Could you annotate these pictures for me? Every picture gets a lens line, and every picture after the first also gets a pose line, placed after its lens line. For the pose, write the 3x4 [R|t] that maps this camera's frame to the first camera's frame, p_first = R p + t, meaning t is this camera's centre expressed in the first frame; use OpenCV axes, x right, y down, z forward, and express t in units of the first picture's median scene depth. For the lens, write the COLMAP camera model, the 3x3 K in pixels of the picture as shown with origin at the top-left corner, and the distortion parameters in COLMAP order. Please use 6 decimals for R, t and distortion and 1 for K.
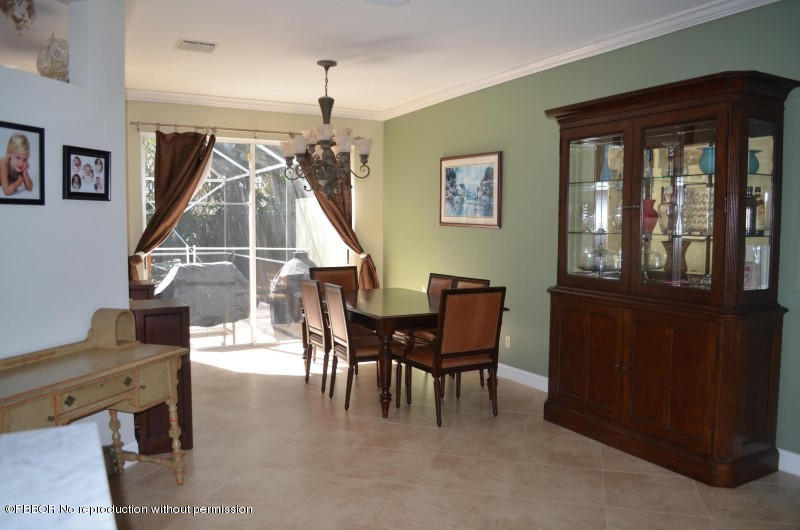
lens RADIAL K [[648.5, 0, 400.0], [0, 648.5, 265.0], [0, 0, 1]] dist [-0.004929, -0.007341]
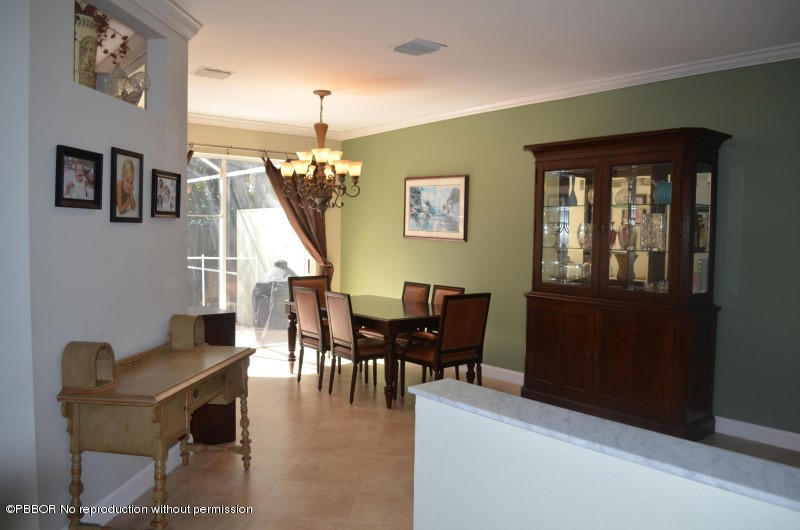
lens RADIAL K [[648.5, 0, 400.0], [0, 648.5, 265.0], [0, 0, 1]] dist [-0.004929, -0.007341]
pose [[0.982622, 0.000441, 0.185618, -0.194959], [0.001869, 0.999923, -0.012273, -0.002461], [-0.185609, 0.012407, 0.982545, -0.115348]]
